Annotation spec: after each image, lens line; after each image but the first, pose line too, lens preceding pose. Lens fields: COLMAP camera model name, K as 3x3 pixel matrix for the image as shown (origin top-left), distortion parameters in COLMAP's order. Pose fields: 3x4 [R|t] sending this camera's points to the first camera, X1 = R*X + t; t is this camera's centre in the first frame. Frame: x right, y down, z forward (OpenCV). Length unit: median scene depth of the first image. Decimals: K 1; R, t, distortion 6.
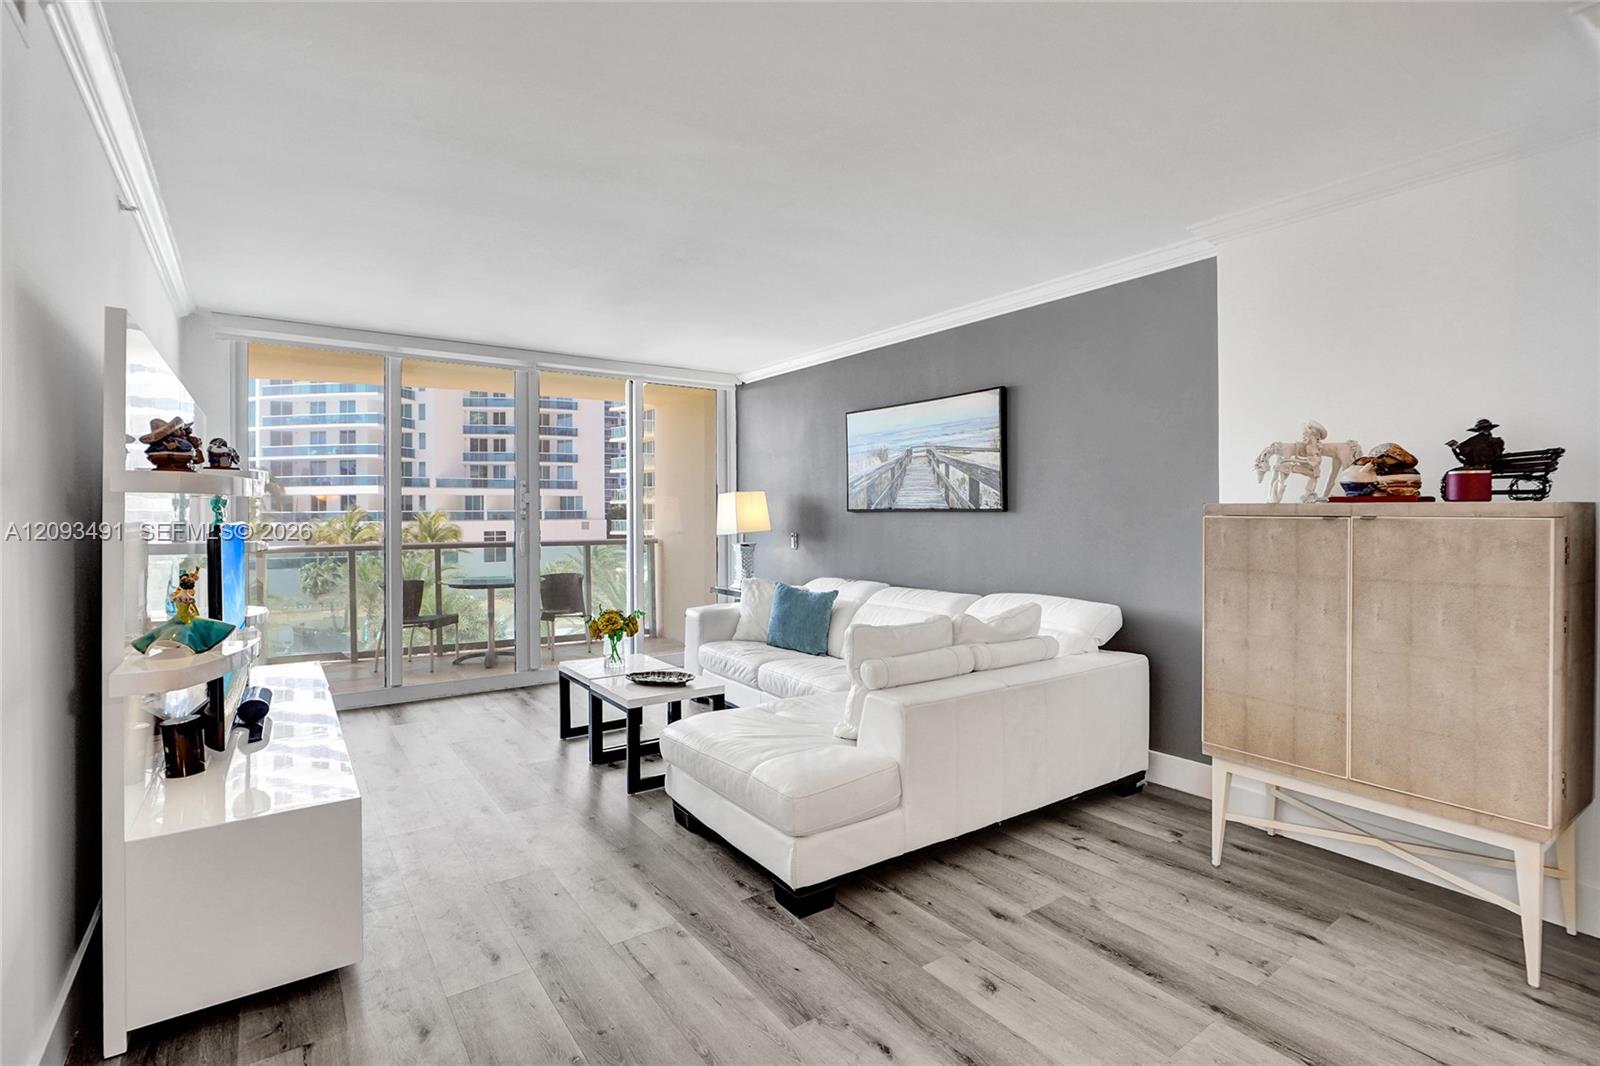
lens RADIAL K [[750.3, 0, 789.6], [0, 750.3, 518.8], [0, 0, 1]] dist [-0.009967, 0.000314]
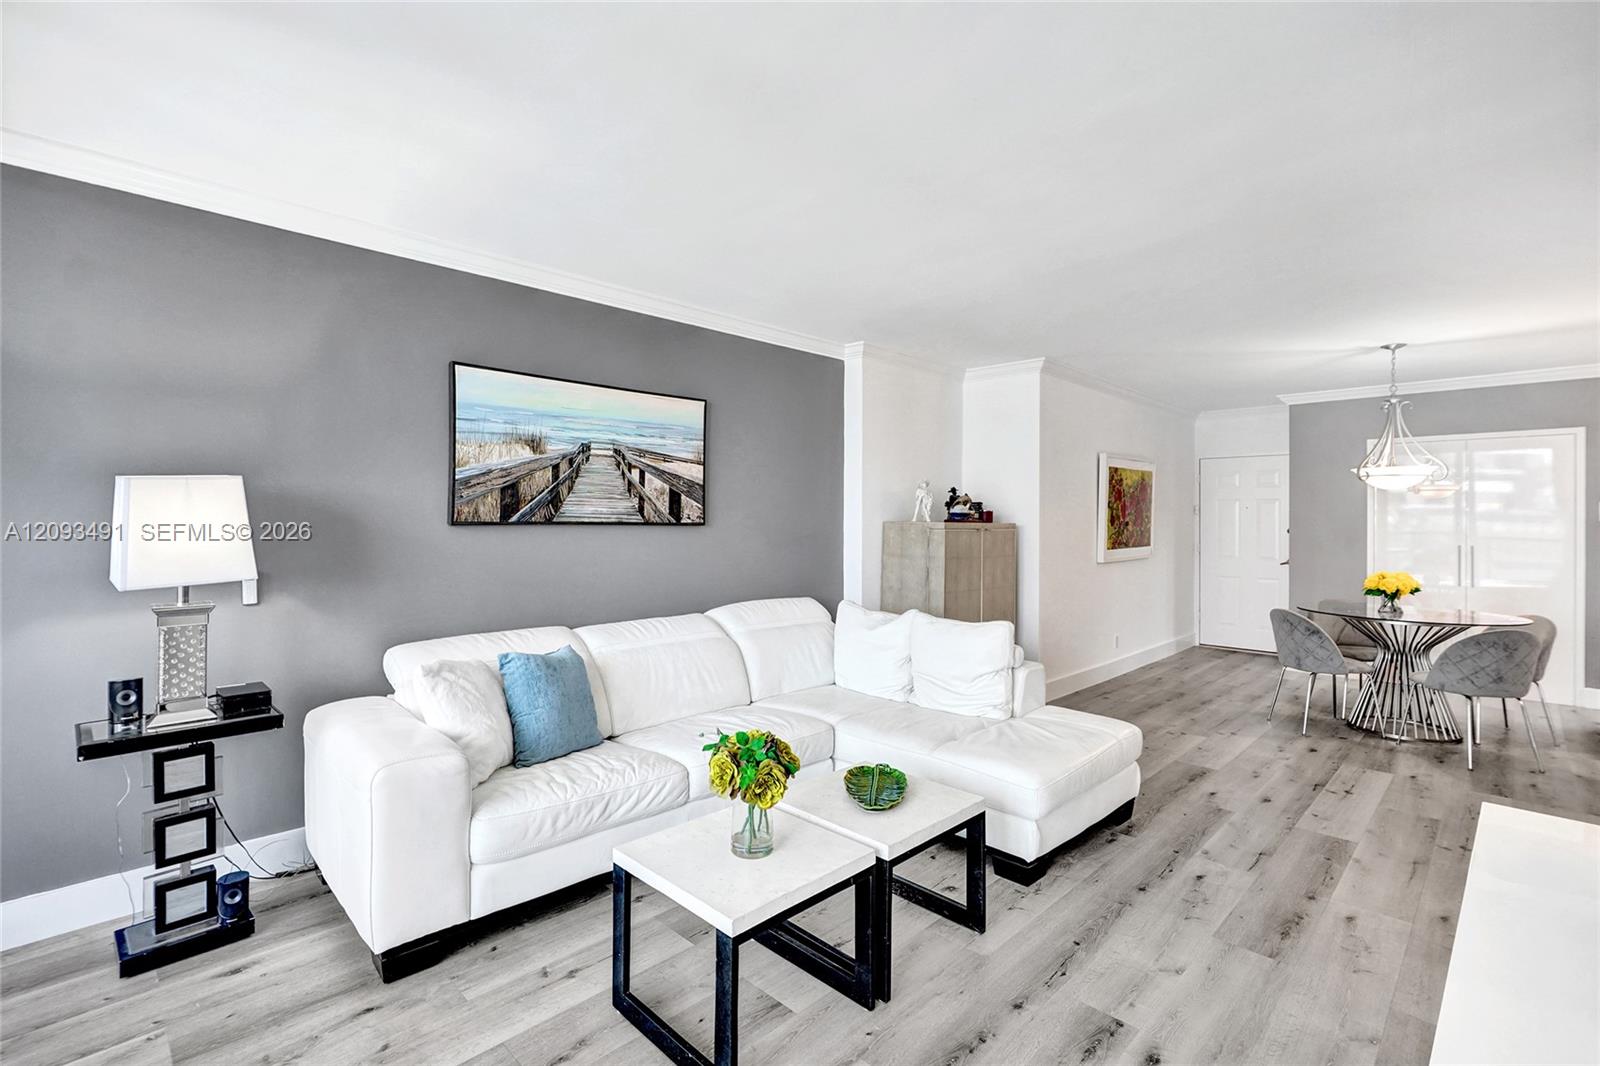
lens RADIAL K [[728.8, 0, 800.0], [0, 728.8, 533.0], [0, 0, 1]] dist [-0.004692, 0.001153]
pose [[-0.177057, -0.016615, 0.984060, -0.639986], [0.001684, 0.999851, 0.017185, -0.015410], [-0.984199, 0.004700, -0.177003, 0.970401]]
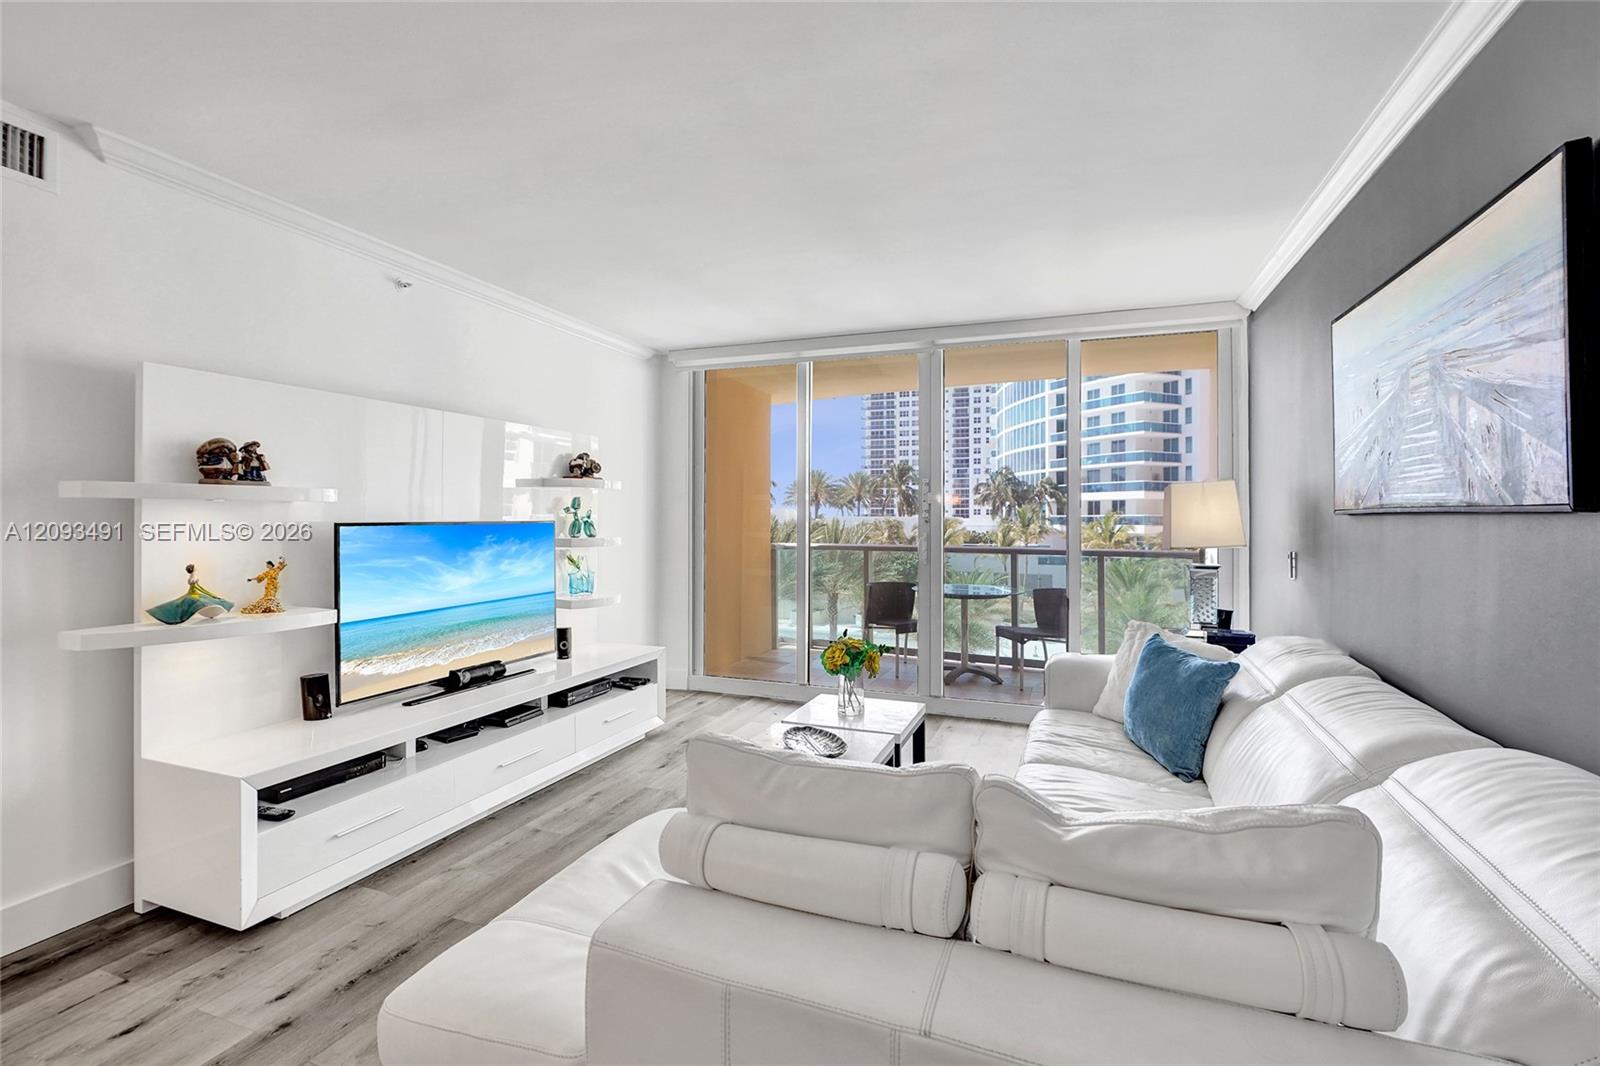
lens RADIAL K [[728.8, 0, 800.0], [0, 728.8, 533.0], [0, 0, 1]] dist [-0.004692, 0.001153]
pose [[0.561090, 0.021221, -0.827483, 0.333547], [-0.009556, 0.999771, 0.019159, -0.002997], [0.827700, -0.002843, 0.561164, 0.492772]]
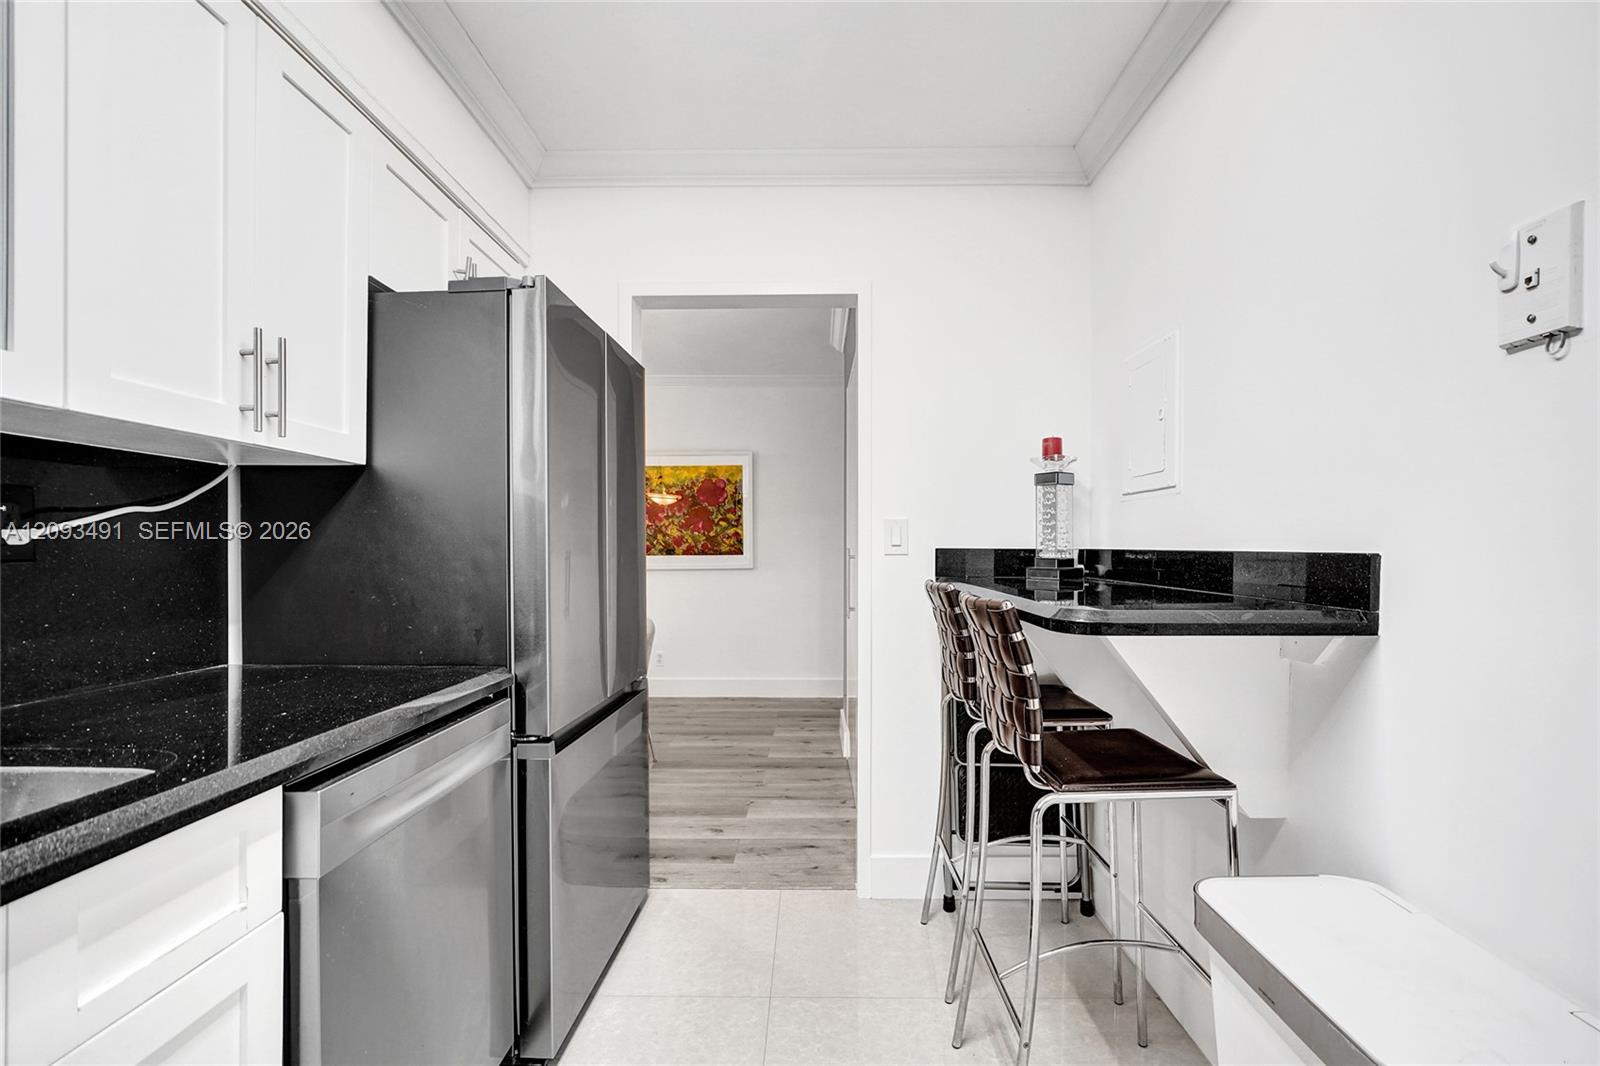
lens RADIAL K [[721.6, 0, 811.3], [0, 721.6, 548.8], [0, 0, 1]] dist [-0.004553, 0.000836]
pose [[0.577974, 0.003196, 0.816049, -0.235053], [0.001546, 0.999986, -0.005011, 0.033190], [-0.816054, 0.004157, 0.577961, -0.793936]]
